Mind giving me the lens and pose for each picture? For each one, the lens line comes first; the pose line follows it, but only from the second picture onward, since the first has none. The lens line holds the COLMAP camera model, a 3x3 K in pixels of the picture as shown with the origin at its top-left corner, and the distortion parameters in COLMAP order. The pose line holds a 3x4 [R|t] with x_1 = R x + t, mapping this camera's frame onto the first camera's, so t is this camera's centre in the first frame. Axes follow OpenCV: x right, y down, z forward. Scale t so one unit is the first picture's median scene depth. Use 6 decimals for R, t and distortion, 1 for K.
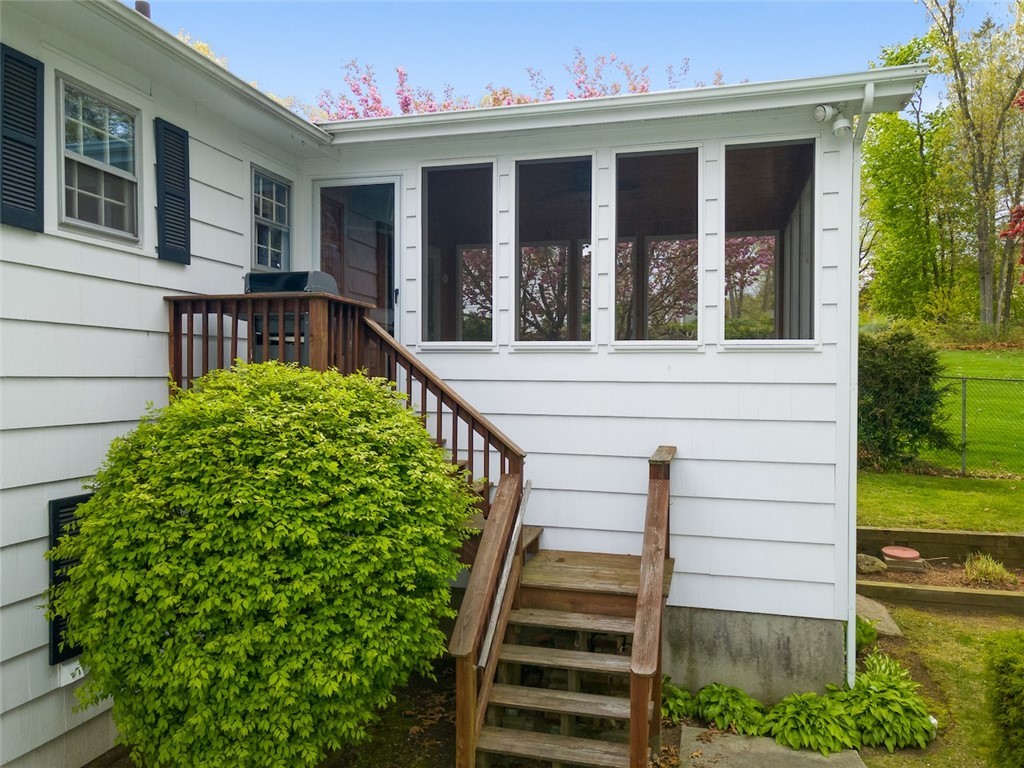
lens RADIAL K [[751.2, 0, 510.0], [0, 751.2, 387.2], [0, 0, 1]] dist [0.047634, -0.003646]
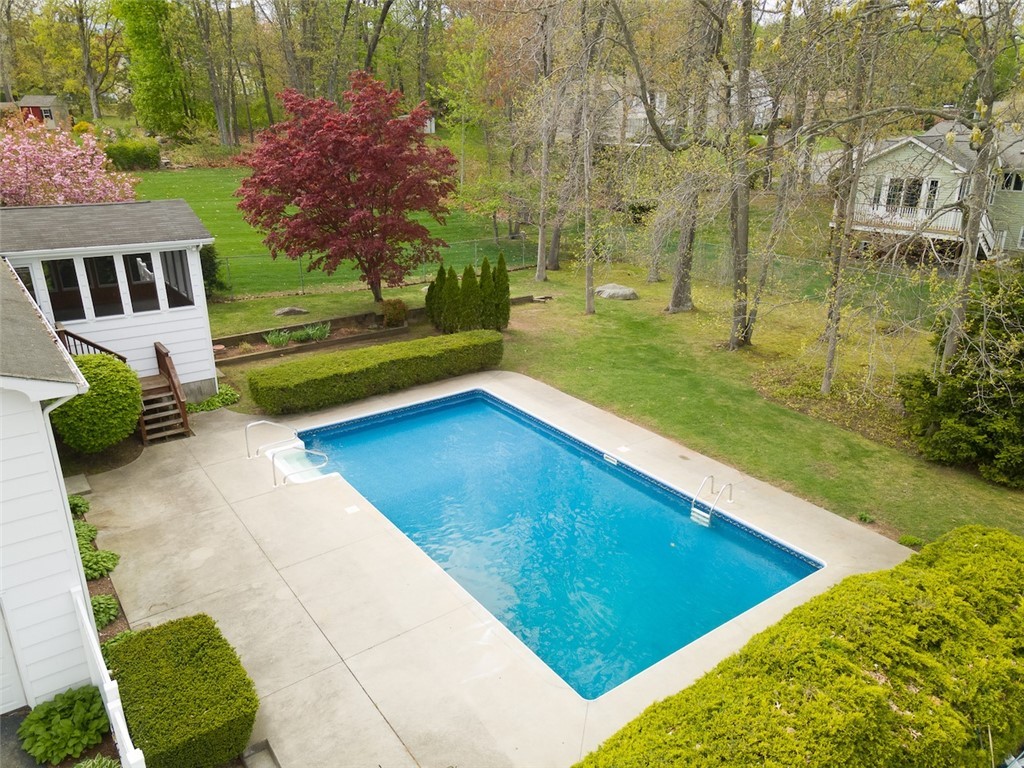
lens RADIAL K [[751.2, 0, 511.1], [0, 751.2, 385.5], [0, 0, 1]] dist [0.047634, -0.003646]
pose [[0.623212, -0.269713, 0.734072, -1.290532], [0.009657, 0.941230, 0.337629, -0.833435], [-0.781993, -0.203325, 0.589190, -2.171760]]
